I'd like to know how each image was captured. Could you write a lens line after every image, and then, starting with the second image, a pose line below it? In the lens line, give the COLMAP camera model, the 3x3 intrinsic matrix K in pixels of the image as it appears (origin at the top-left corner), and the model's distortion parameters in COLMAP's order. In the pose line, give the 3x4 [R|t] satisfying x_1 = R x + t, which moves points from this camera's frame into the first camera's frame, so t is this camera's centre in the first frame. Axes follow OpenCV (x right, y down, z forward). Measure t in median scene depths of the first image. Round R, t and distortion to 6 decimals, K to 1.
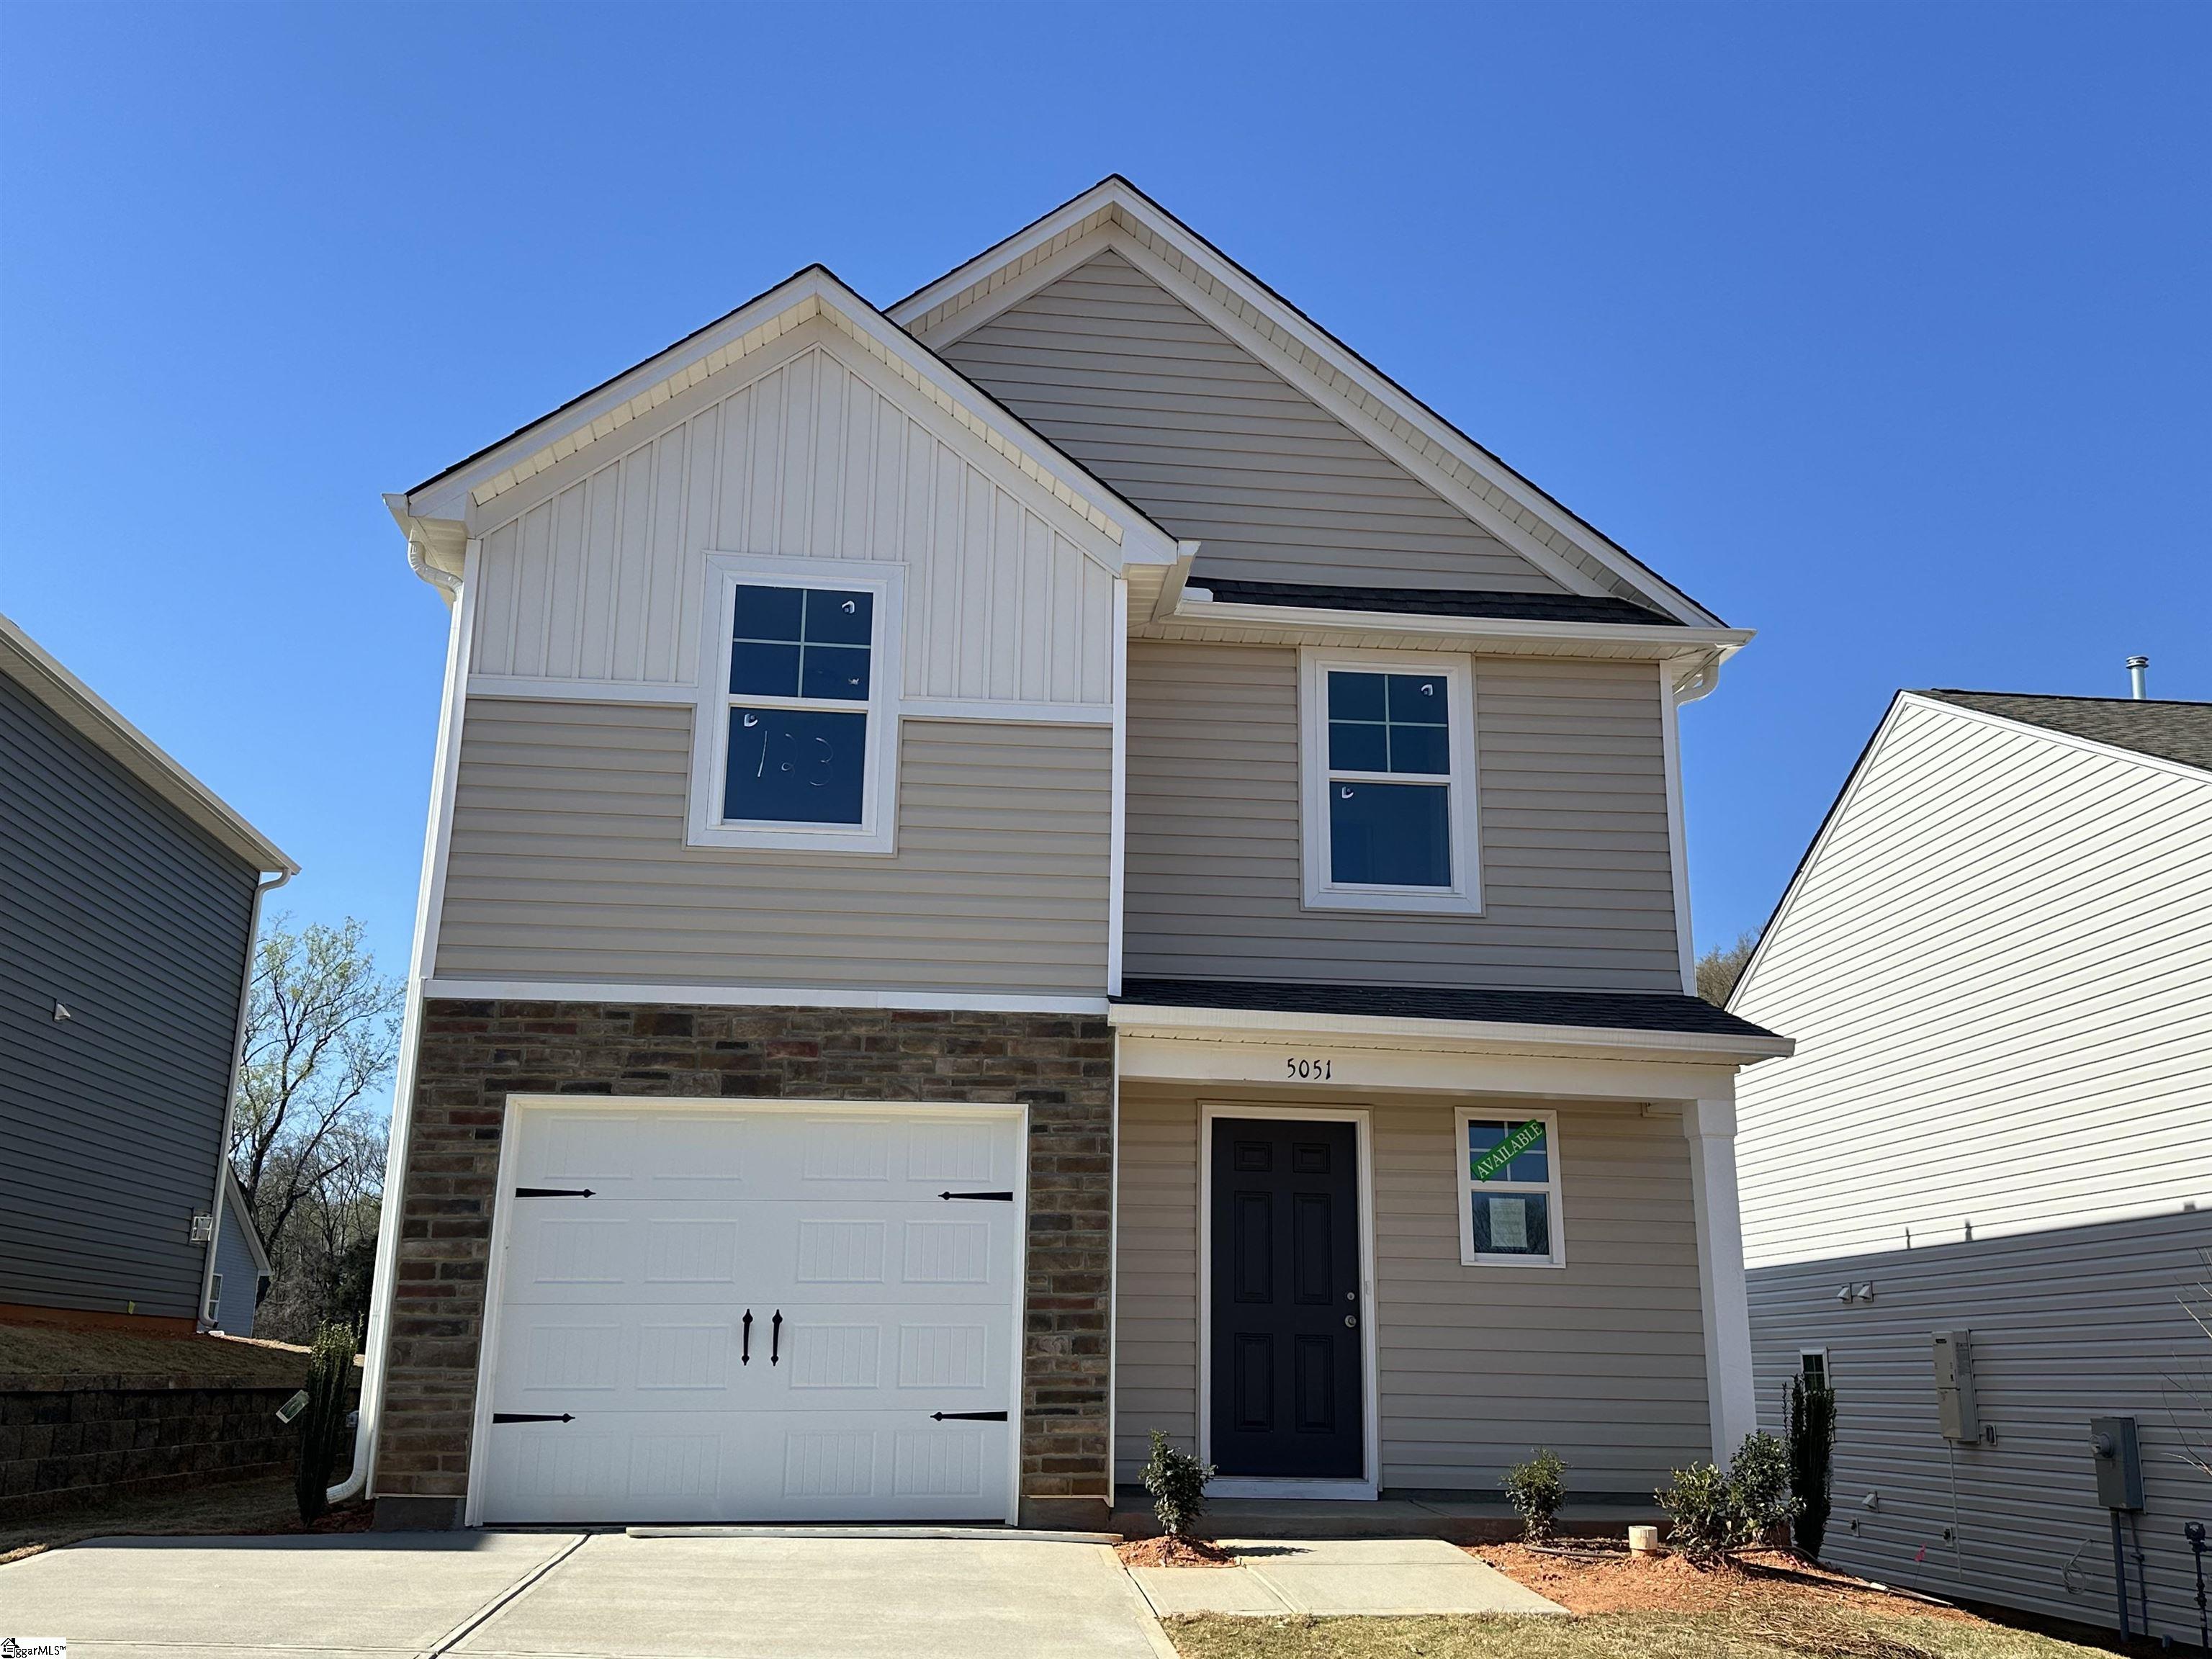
lens RADIAL K [[1936.8, 0, 1102.6], [0, 1936.8, 826.4], [0, 0, 1]] dist [0.131909, -0.181094]
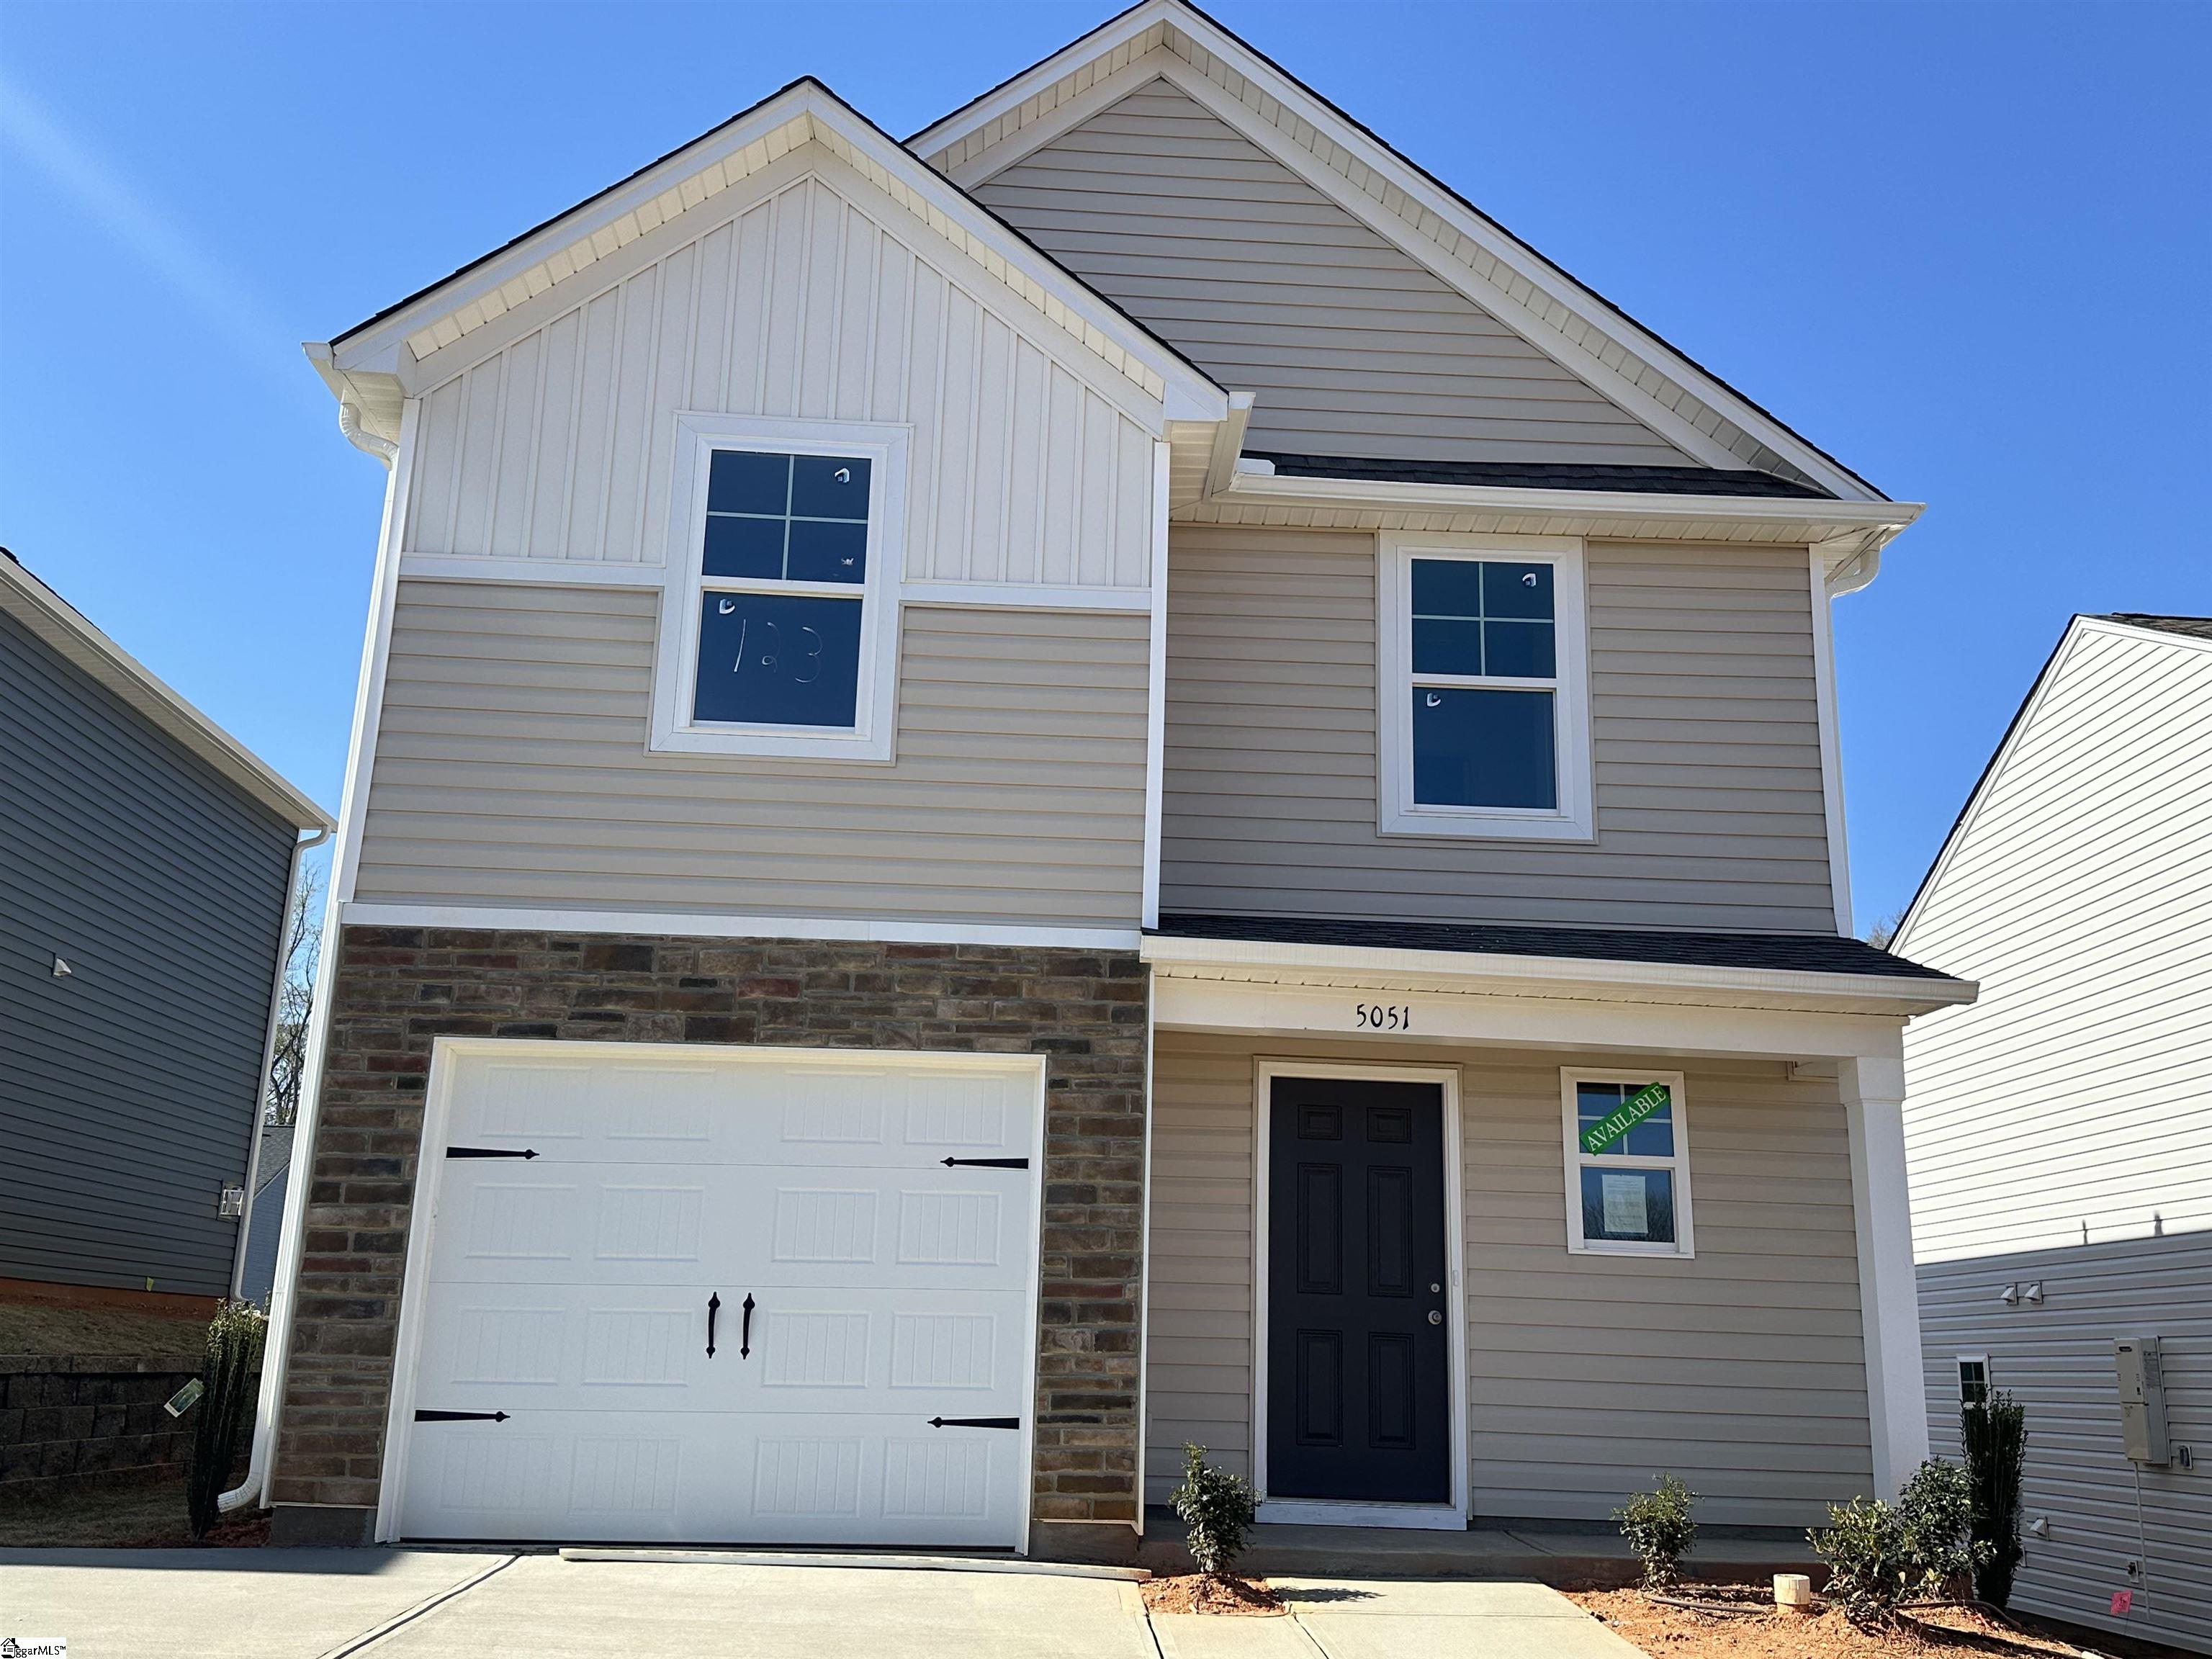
lens RADIAL K [[1945.5, 0, 1104.9], [0, 1945.5, 826.1], [0, 0, 1]] dist [0.131559, -0.195752]
pose [[0.998410, -0.000001, -0.056365, 0.033701], [0.000216, 0.999993, 0.003798, 0.038997], [0.056365, -0.003804, 0.998403, 0.150150]]
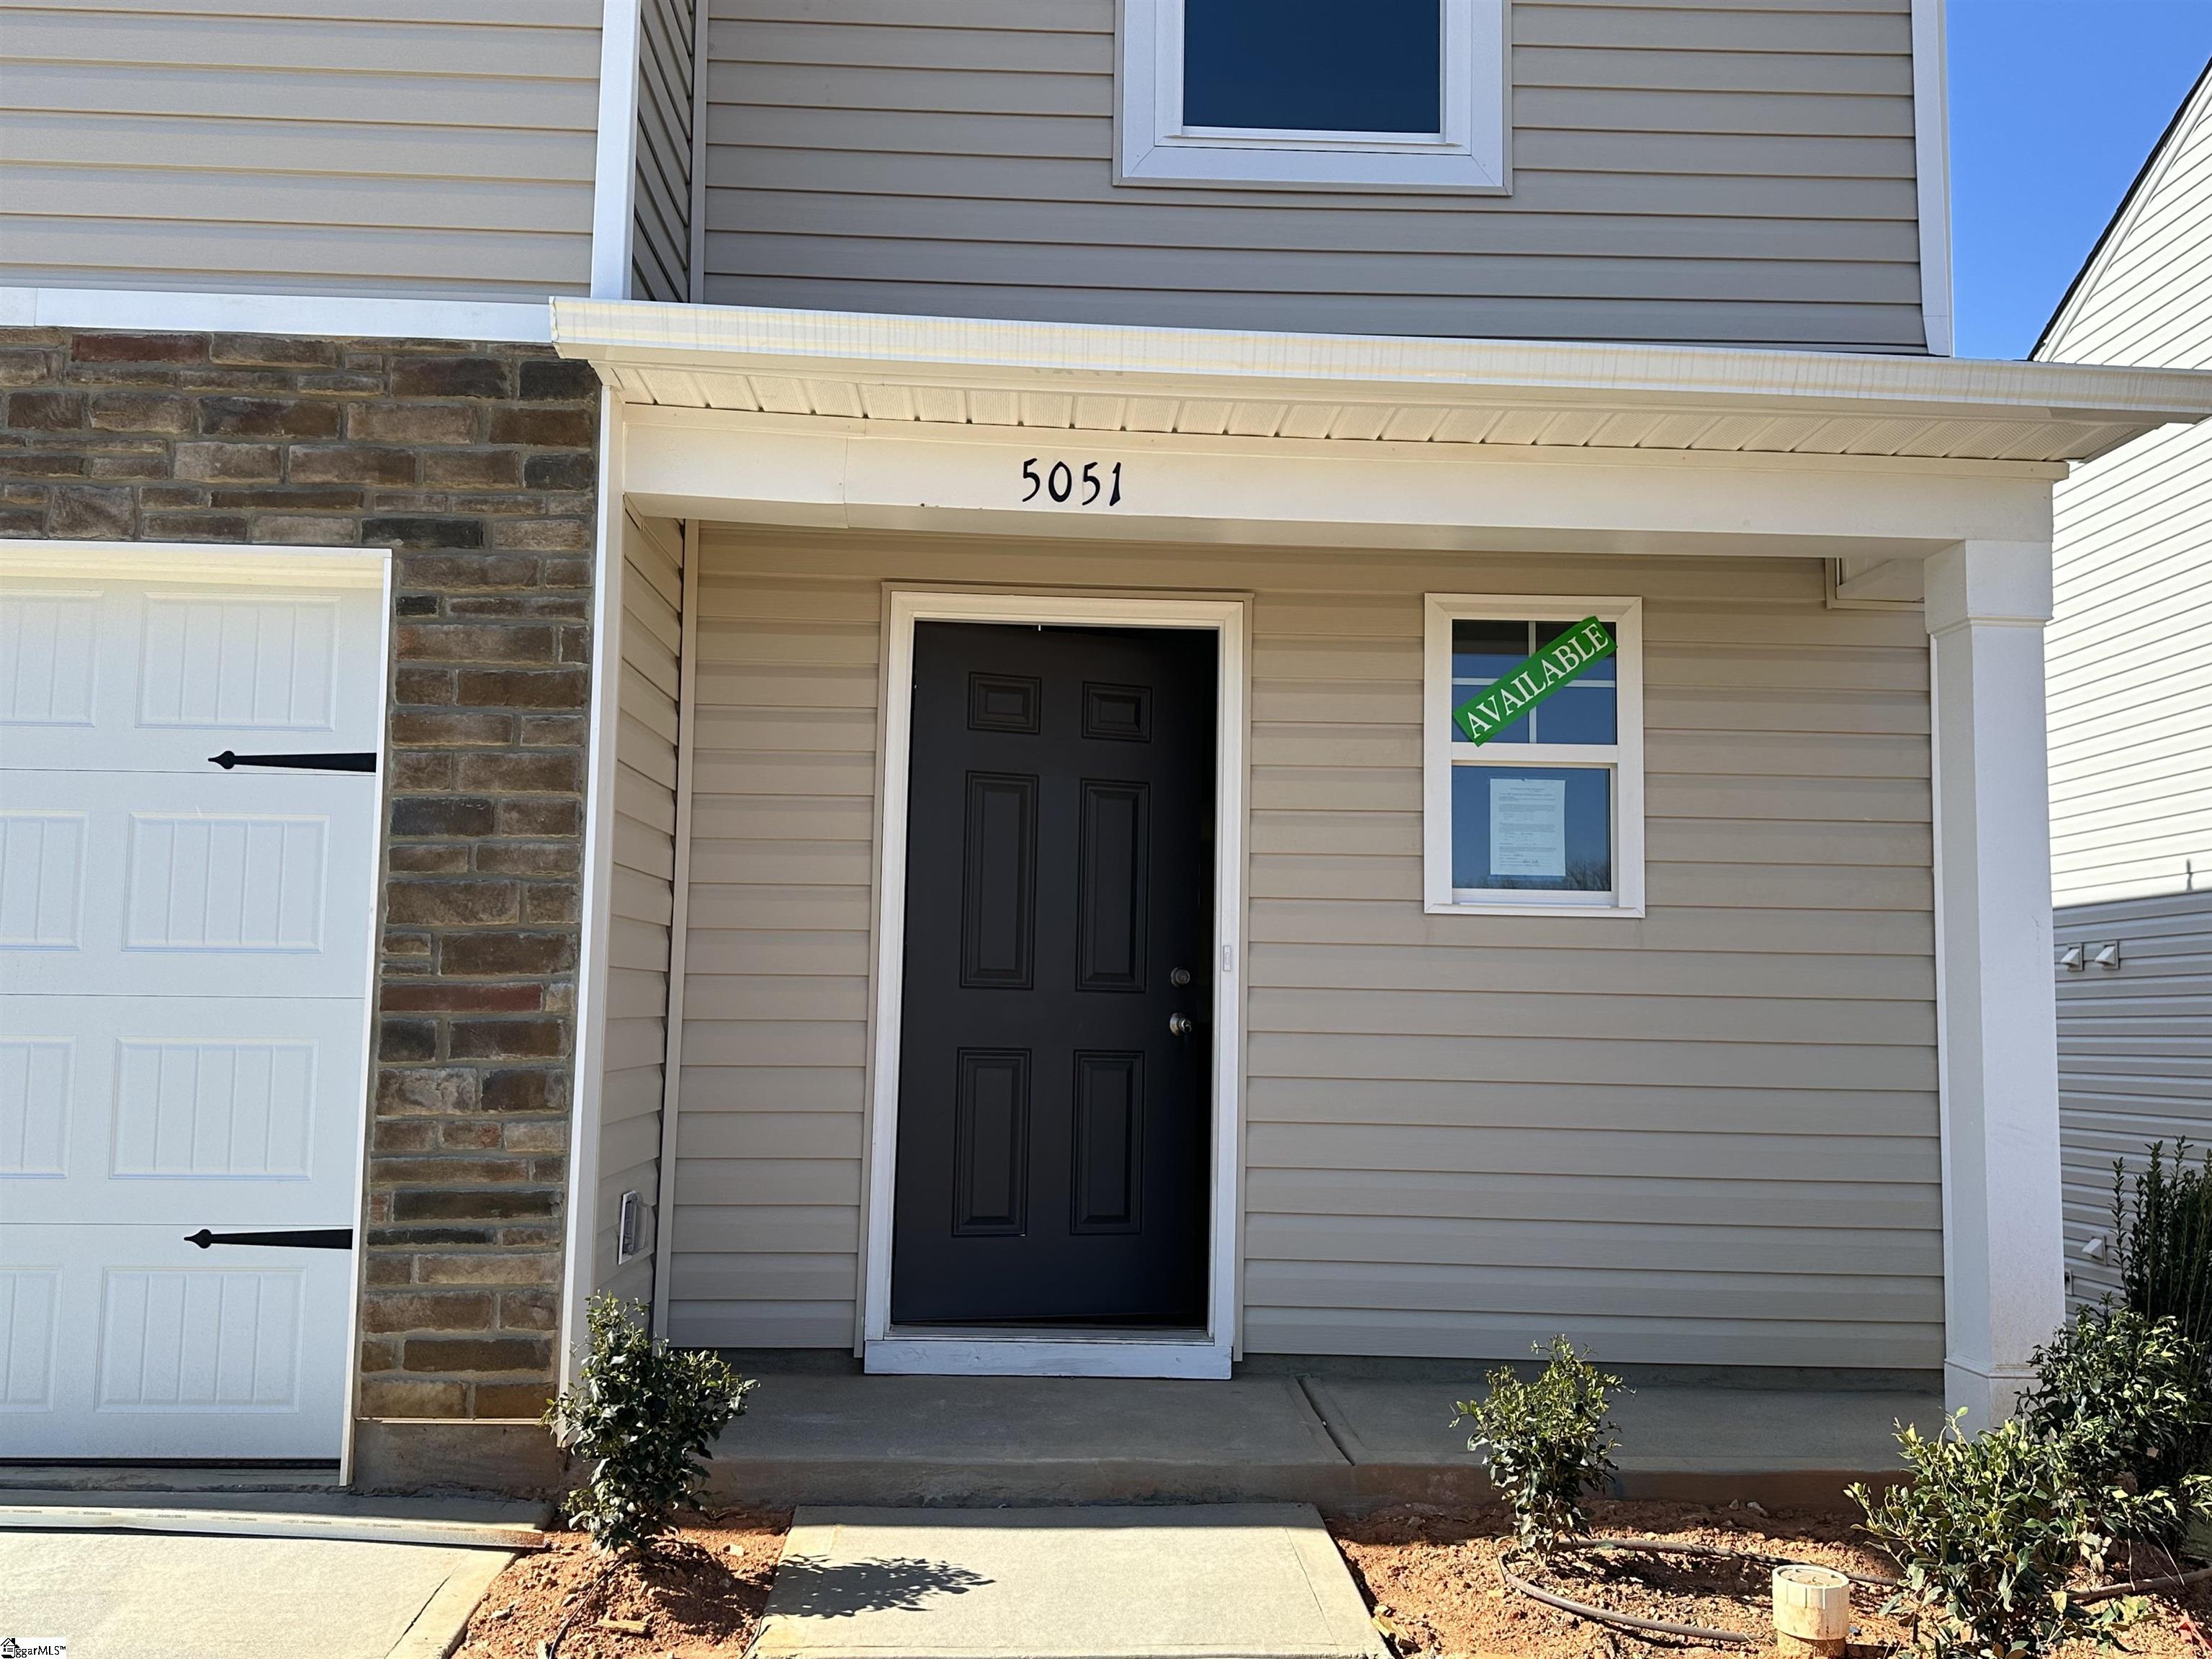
lens RADIAL K [[1945.5, 0, 1081.7], [0, 1945.5, 843.5], [0, 0, 1]] dist [0.131559, -0.195752]
pose [[0.998100, -0.002188, -0.061573, 0.135045], [0.013020, 0.984290, 0.176079, 0.127215], [0.060220, -0.176547, 0.982448, 0.548344]]
